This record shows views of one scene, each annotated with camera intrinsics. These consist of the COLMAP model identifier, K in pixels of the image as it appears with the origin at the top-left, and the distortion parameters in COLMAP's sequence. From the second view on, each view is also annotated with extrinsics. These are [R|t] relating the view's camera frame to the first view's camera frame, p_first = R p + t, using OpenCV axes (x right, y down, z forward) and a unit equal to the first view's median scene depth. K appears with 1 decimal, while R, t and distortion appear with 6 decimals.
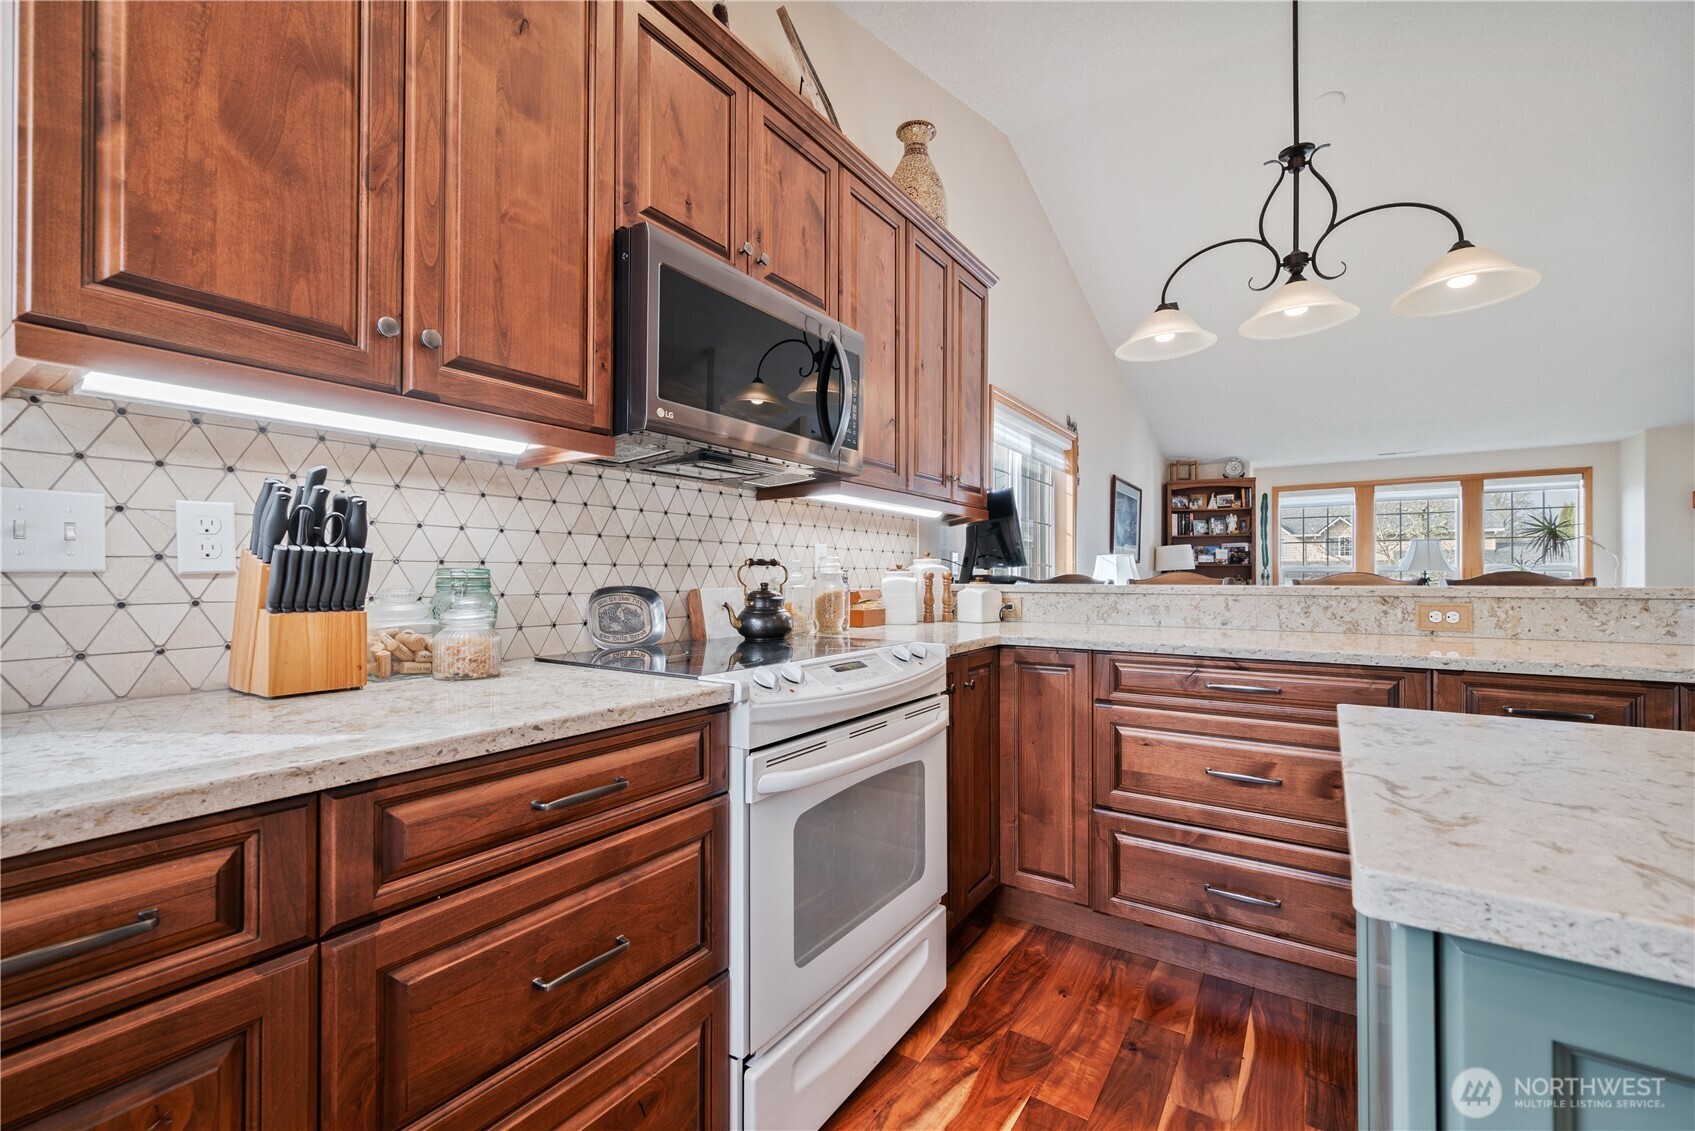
lens RADIAL K [[700.8, 0, 846.5], [0, 700.8, 574.4], [0, 0, 1]] dist [-0.000133, 0.000173]
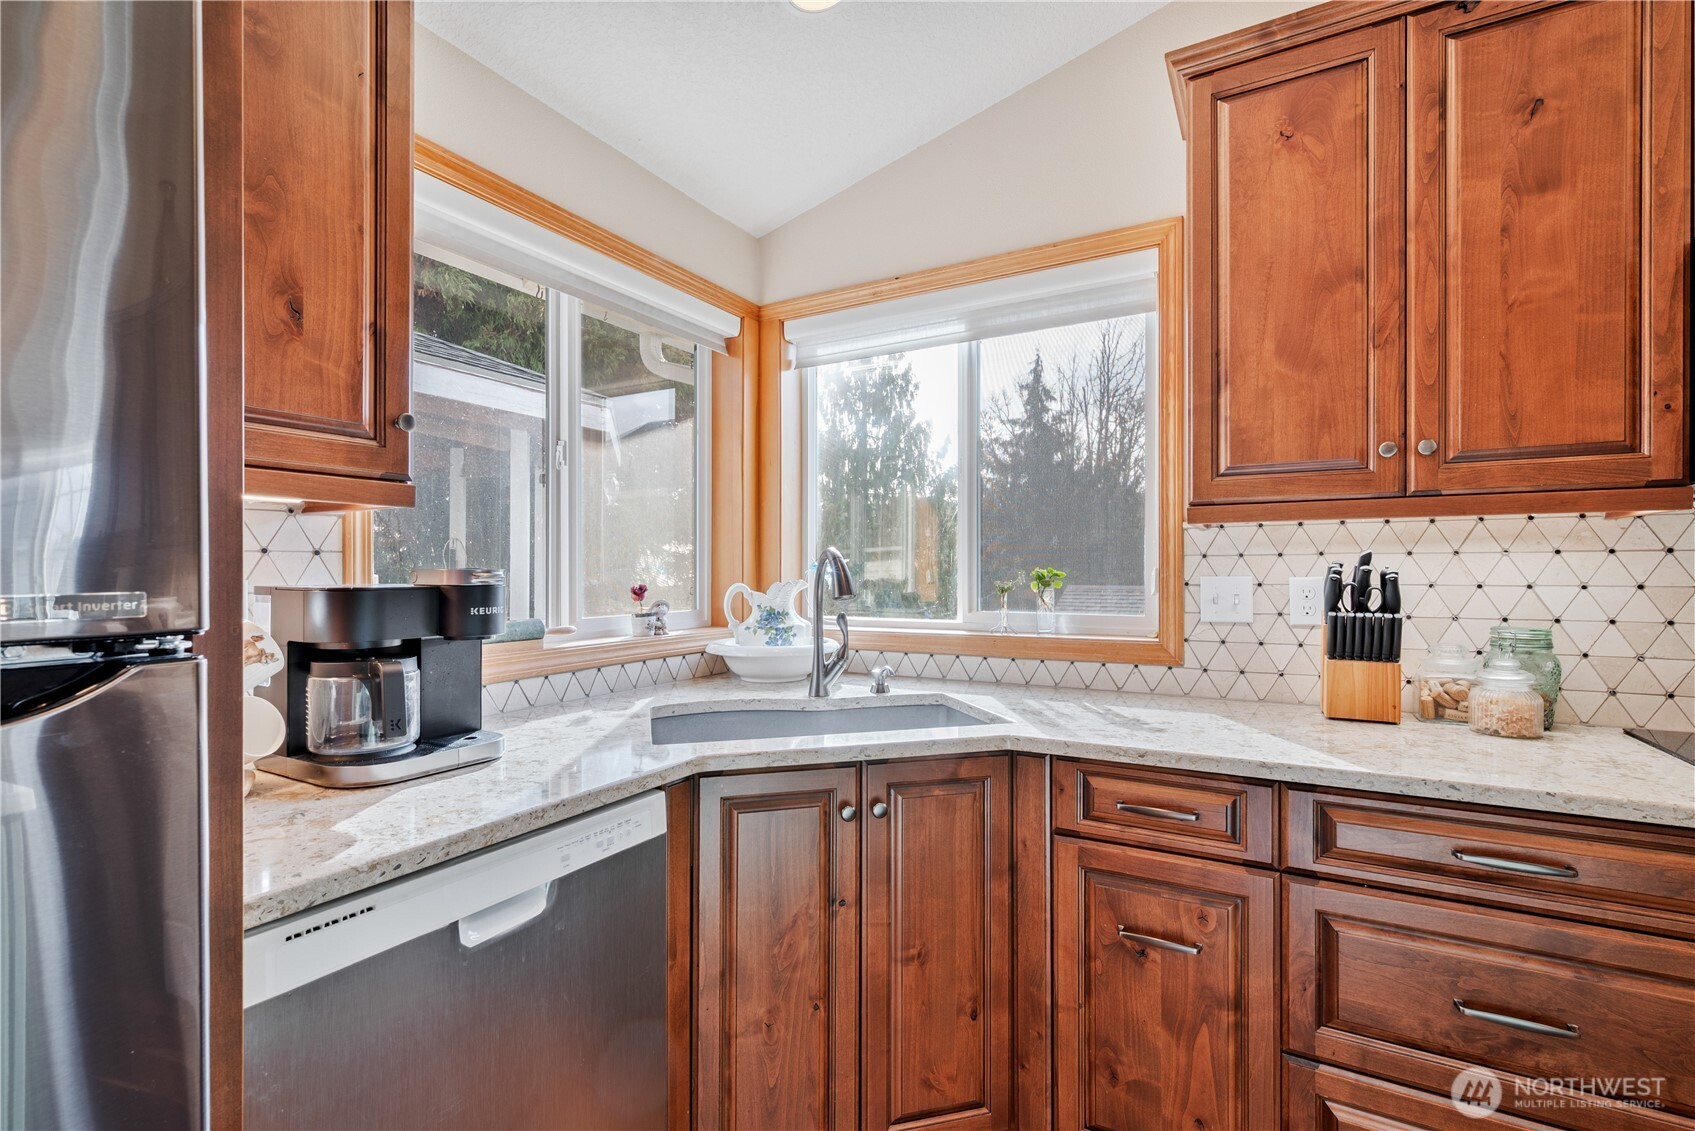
lens RADIAL K [[756.8, 0, 845.2], [0, 756.8, 567.8], [0, 0, 1]] dist [-0.000246, 0.000062]
pose [[0.081901, -0.002828, -0.996636, 0.425548], [0.005538, 0.999982, -0.002383, -0.087829], [0.996625, -0.005324, 0.081915, -0.075255]]
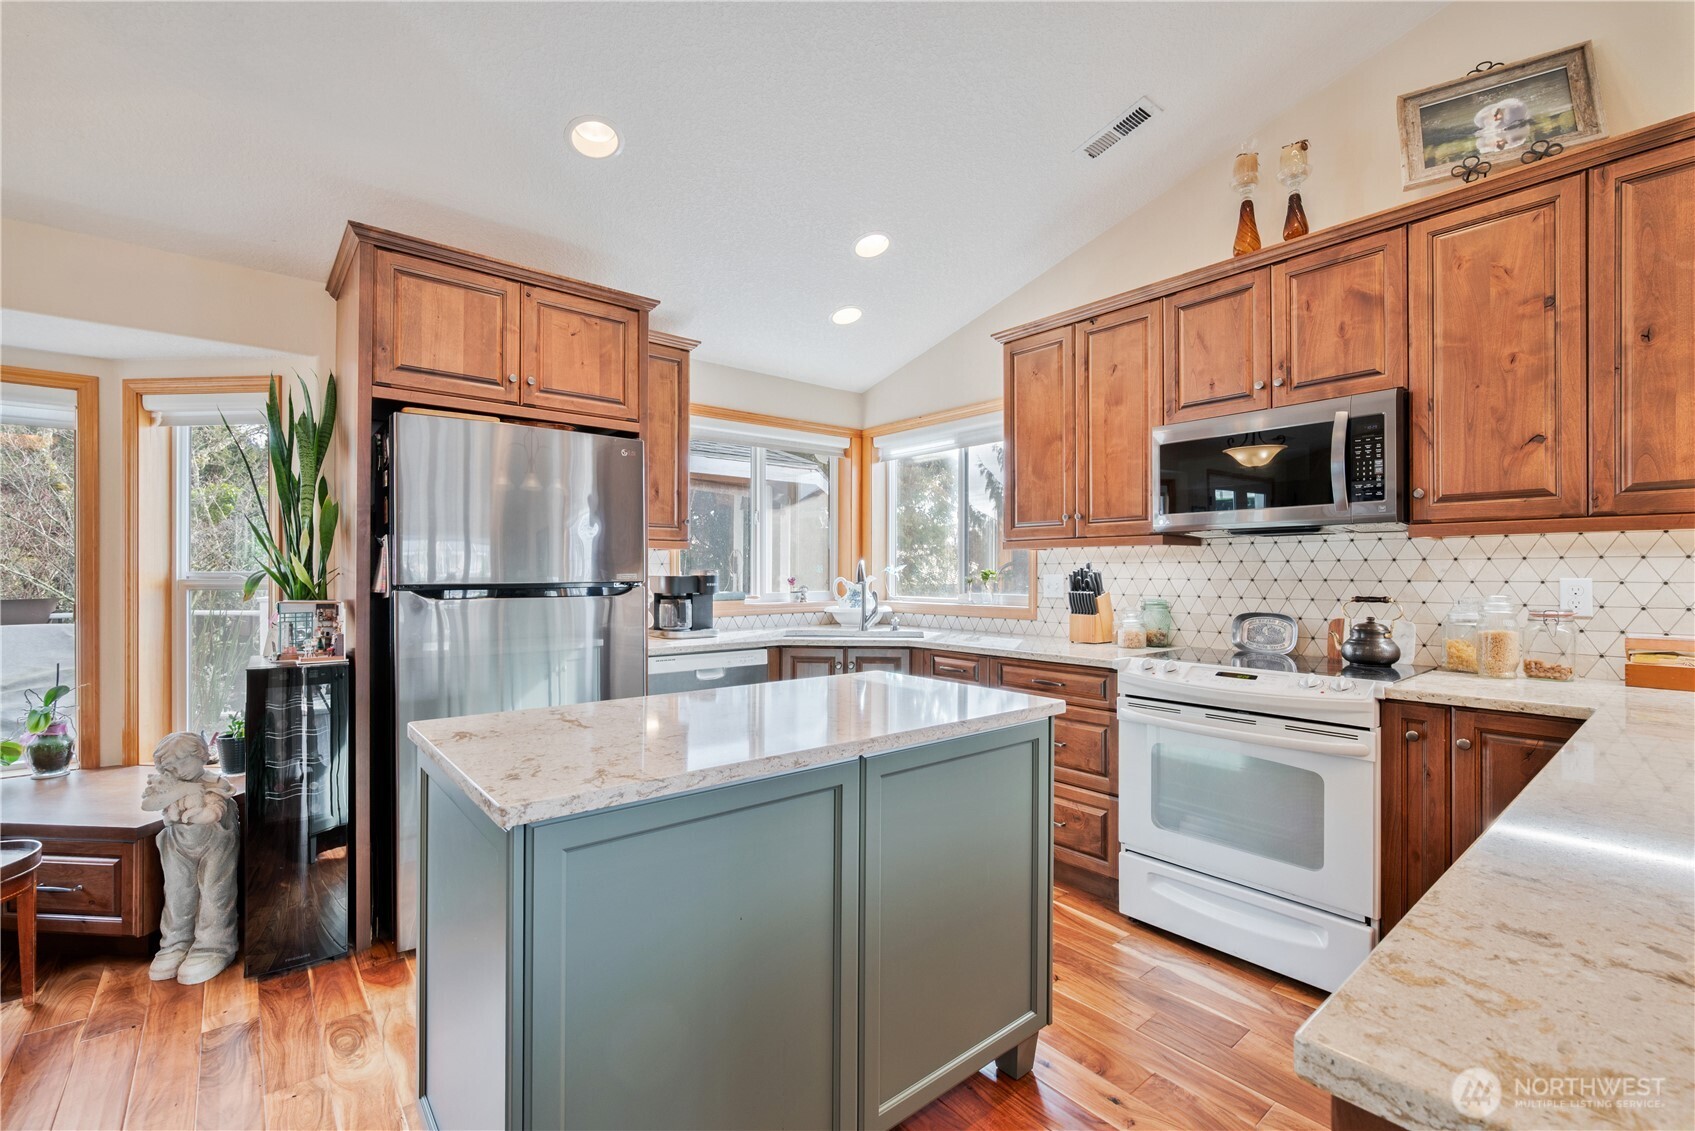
lens RADIAL K [[731.2, 0, 845.8], [0, 731.2, 569.7], [0, 0, 1]] dist [0.000617, 0.000337]
pose [[-0.275655, -0.002543, -0.961253, 1.628575], [0.002903, 0.999990, -0.003478, -0.082093], [0.961252, -0.003750, -0.275645, 0.619293]]
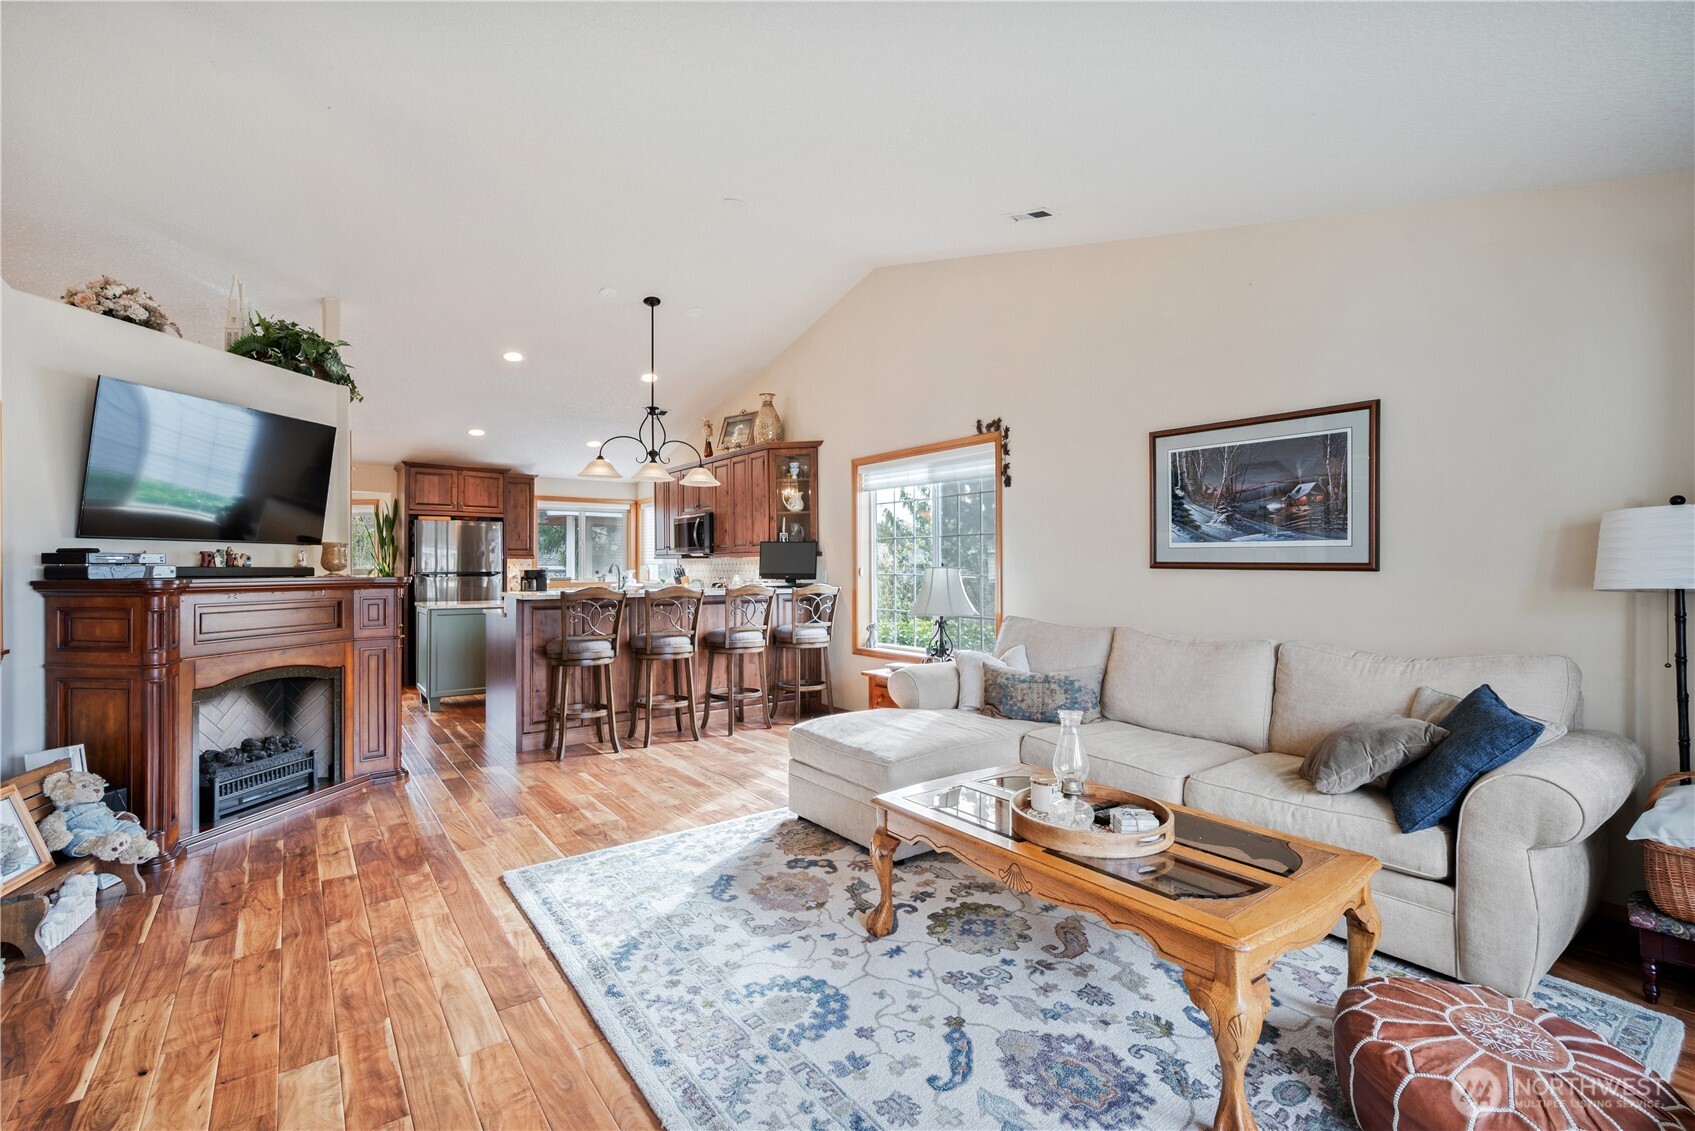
lens RADIAL K [[746.2, 0, 847.5], [0, 746.2, 565.5], [0, 0, 1]] dist [0.001327, -0.000046]
pose [[-0.327343, -0.000046, -0.944905, 4.148484], [0.004444, 0.999989, -0.001588, -0.085992], [0.944895, -0.004719, -0.327340, 3.603262]]
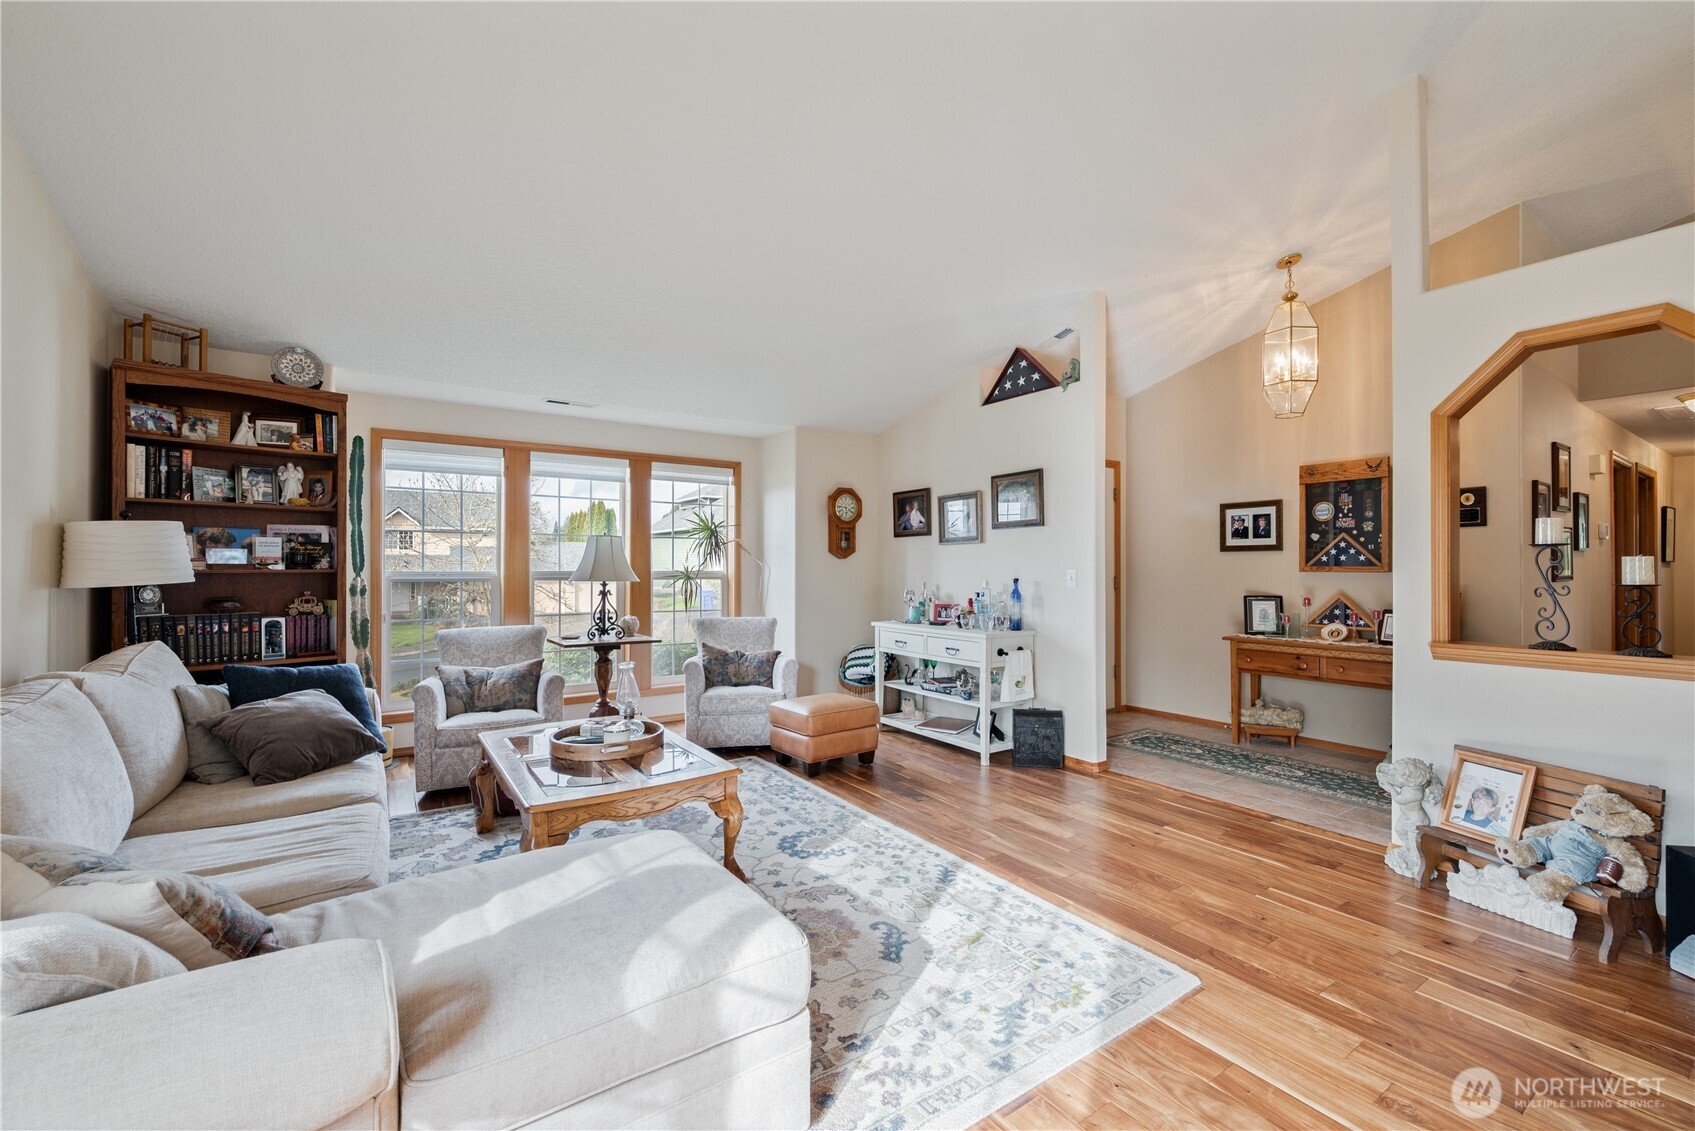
lens RADIAL K [[701.1, 0, 850.9], [0, 701.1, 564.6], [0, 0, 1]] dist [-0.000084, -0.000184]
pose [[0.361637, 0.006098, 0.932299, 1.175384], [-0.004235, 0.999979, -0.004898, -0.080359], [-0.932309, -0.002177, 0.361655, 2.286810]]
